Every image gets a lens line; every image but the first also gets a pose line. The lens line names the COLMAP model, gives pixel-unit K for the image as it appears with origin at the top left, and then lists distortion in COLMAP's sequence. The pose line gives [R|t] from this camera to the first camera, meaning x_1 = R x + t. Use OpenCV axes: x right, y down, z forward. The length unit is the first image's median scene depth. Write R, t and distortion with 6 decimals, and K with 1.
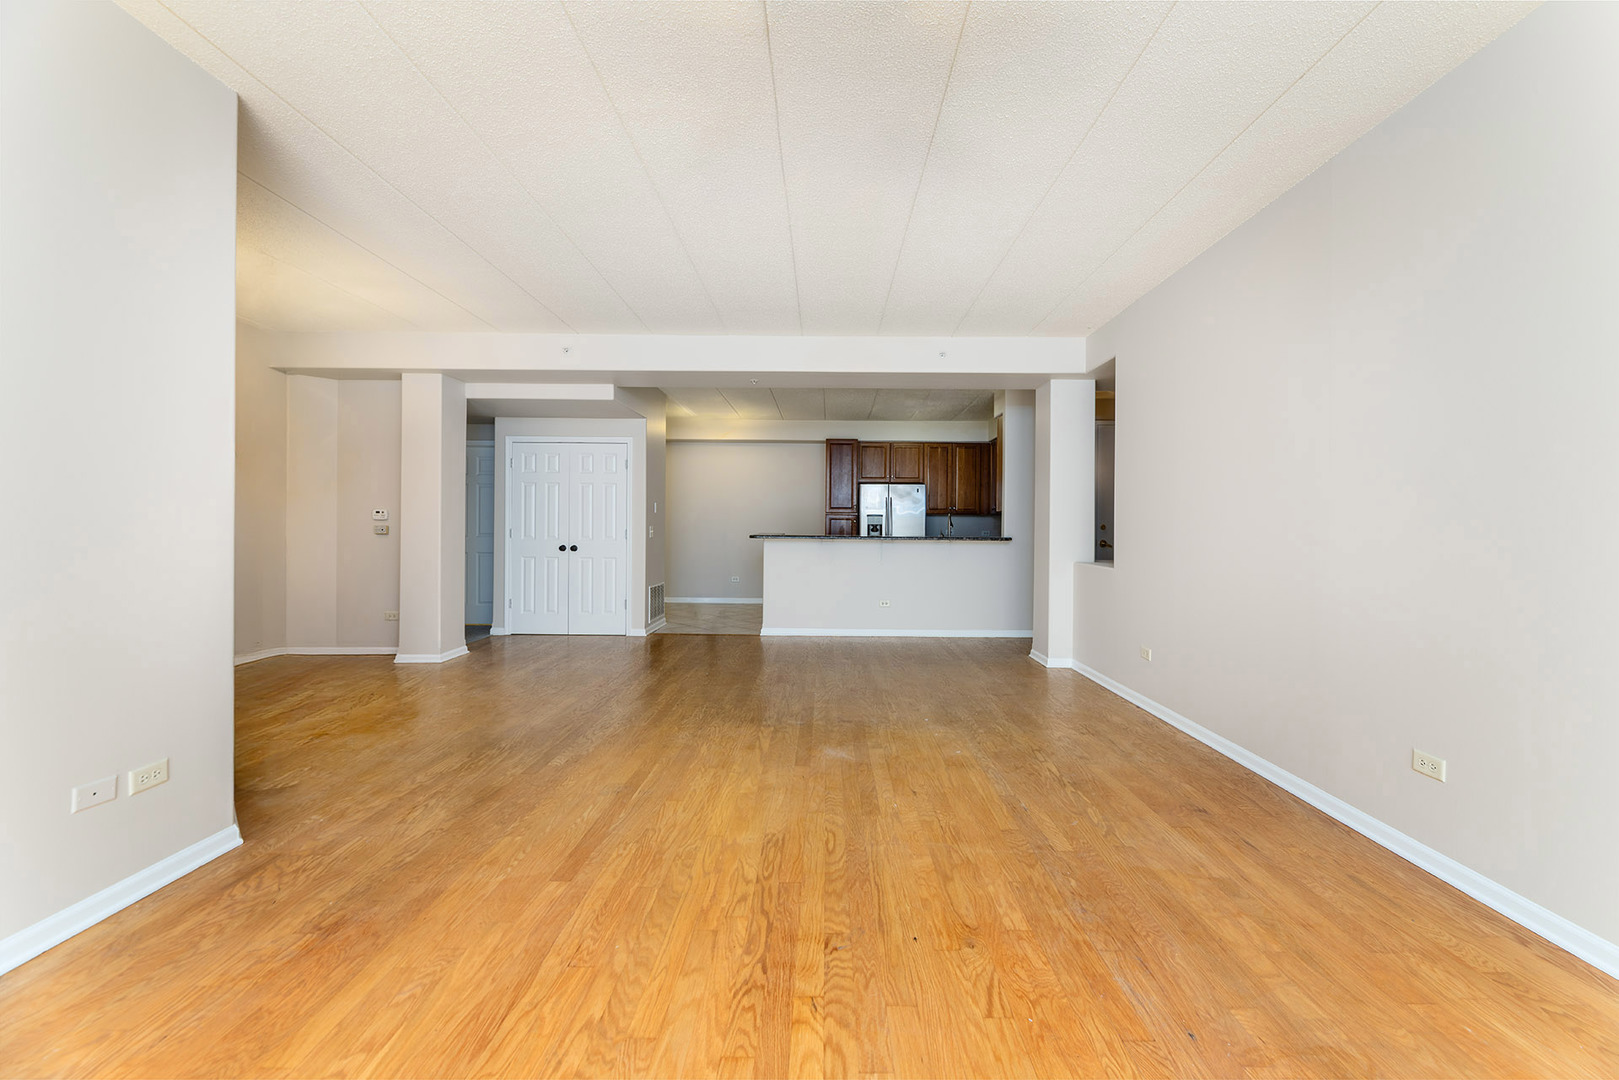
lens RADIAL K [[661.2, 0, 822.1], [0, 661.2, 525.3], [0, 0, 1]] dist [-0.003965, -0.000367]
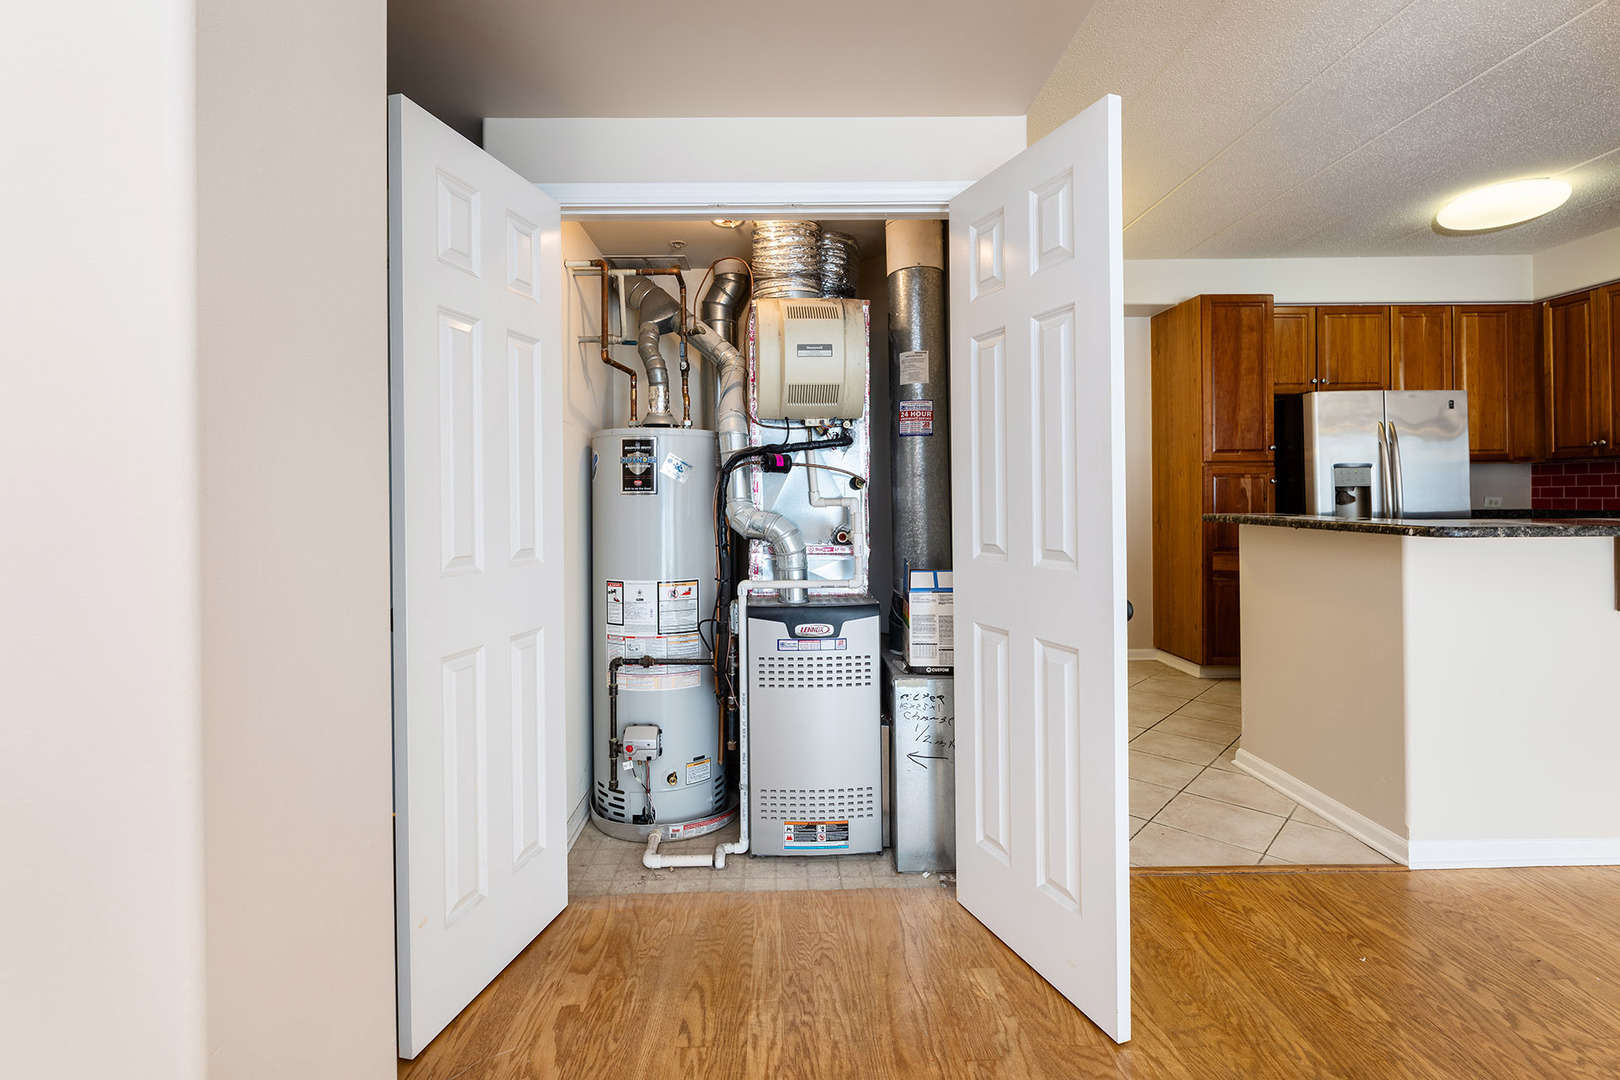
lens RADIAL K [[730.6, 0, 788.6], [0, 730.6, 496.5], [0, 0, 1]] dist [-0.000196, -0.000102]
pose [[0.999596, -0.019645, 0.020516, -0.384516], [0.019582, 0.999803, 0.003292, -0.004530], [-0.020577, -0.002889, 0.999784, 0.707272]]
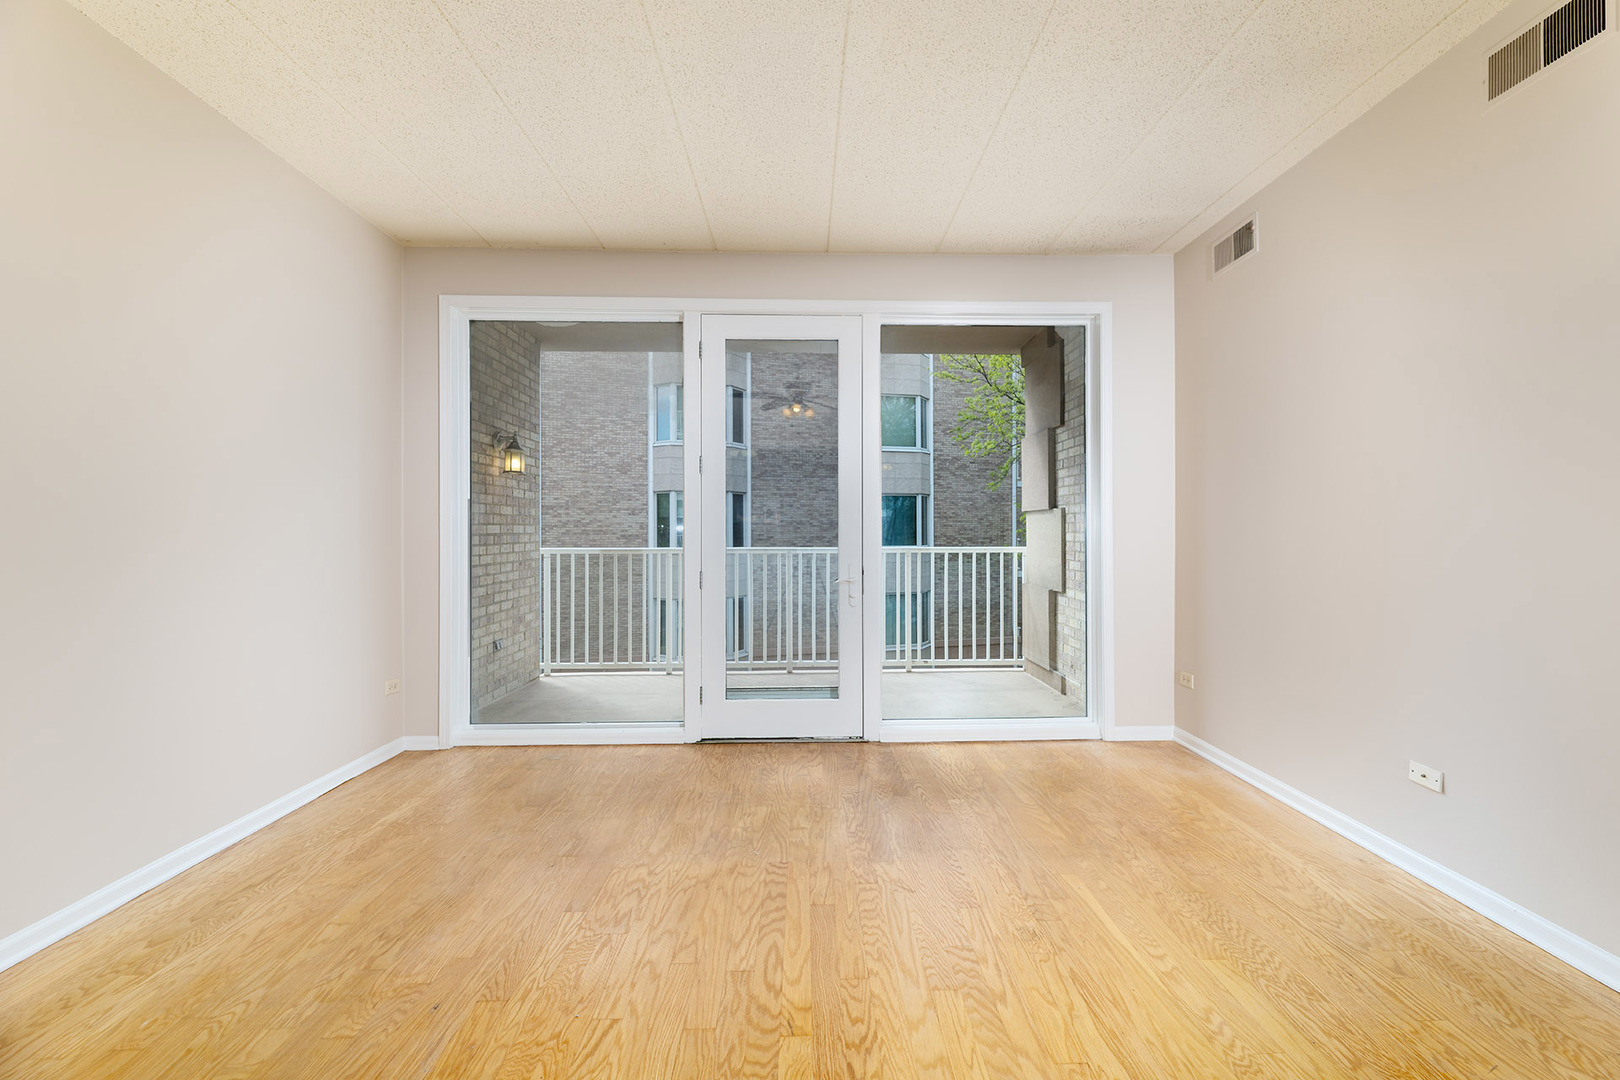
lens RADIAL K [[653.1, 0, 824.5], [0, 653.1, 527.9], [0, 0, 1]] dist [-0.002158, -0.000455]
pose [[-0.999196, -0.006028, -0.039628, -0.004650], [-0.005765, 0.999961, -0.006731, 0.000669], [0.039667, -0.006497, -0.999192, 0.463609]]
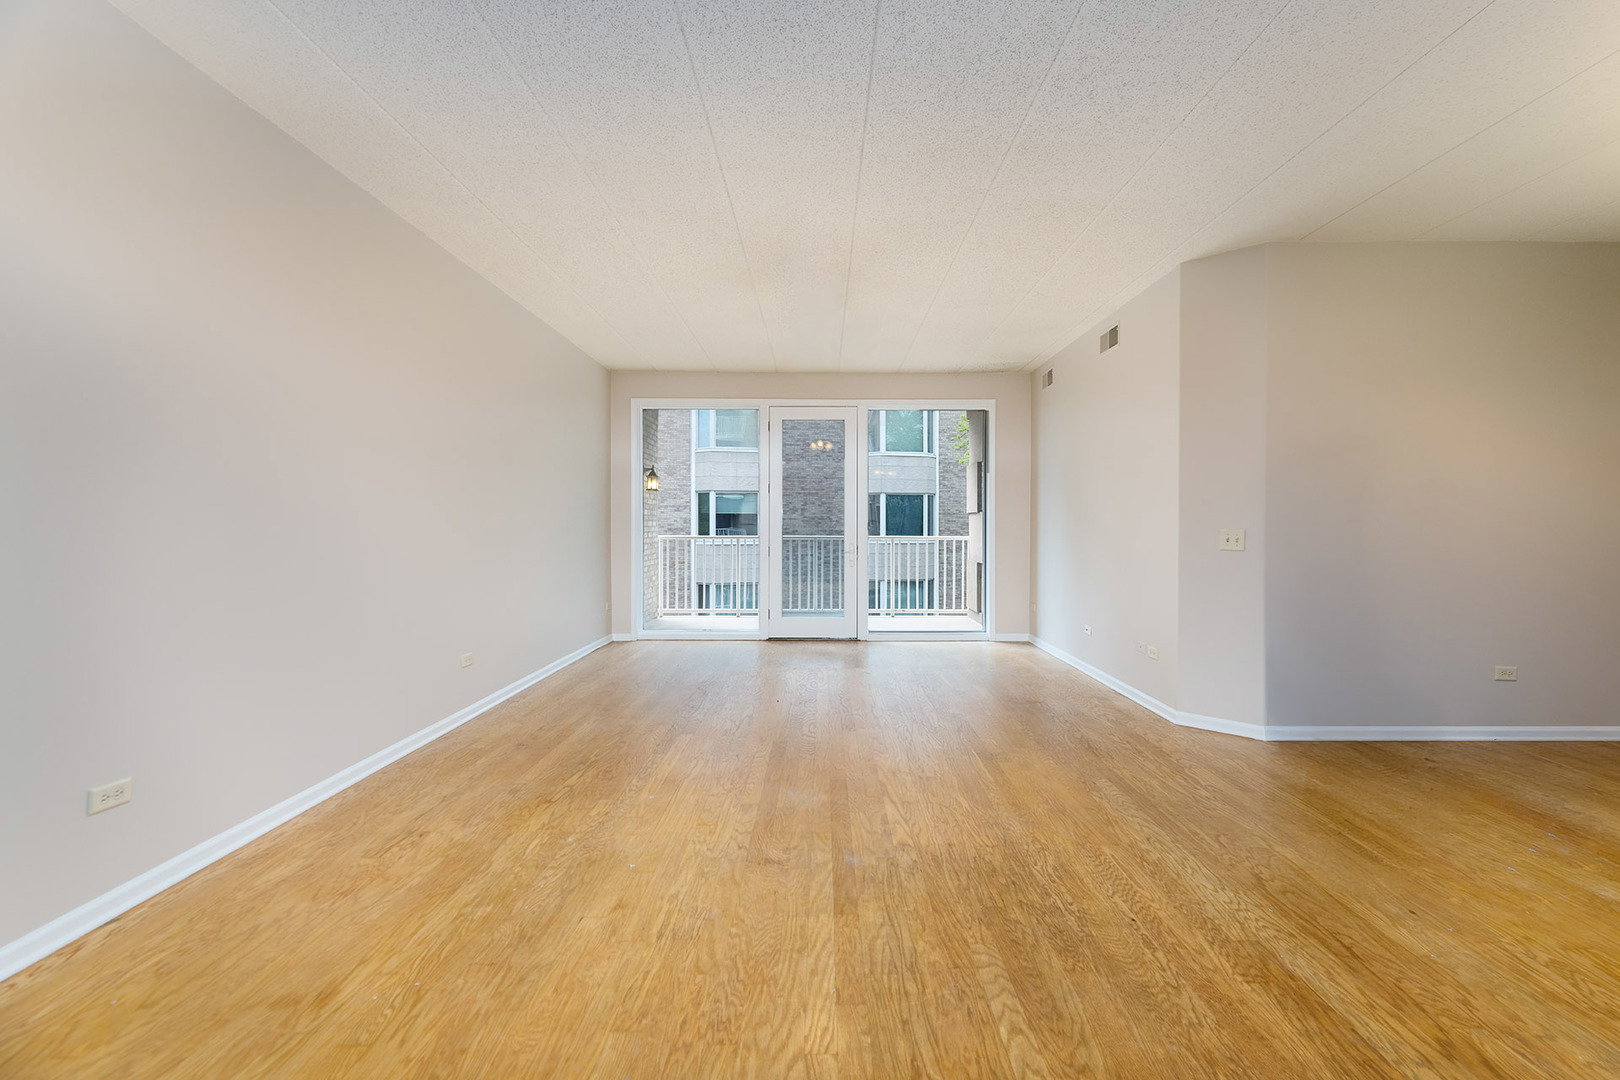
lens RADIAL K [[666.0, 0, 831.3], [0, 666.0, 527.3], [0, 0, 1]] dist [-0.003435, -0.000637]
pose [[-0.999775, -0.009678, -0.018885, 0.000644], [-0.009693, 0.999953, 0.000689, 0.001857], [0.018877, 0.000872, -0.999821, 0.925059]]
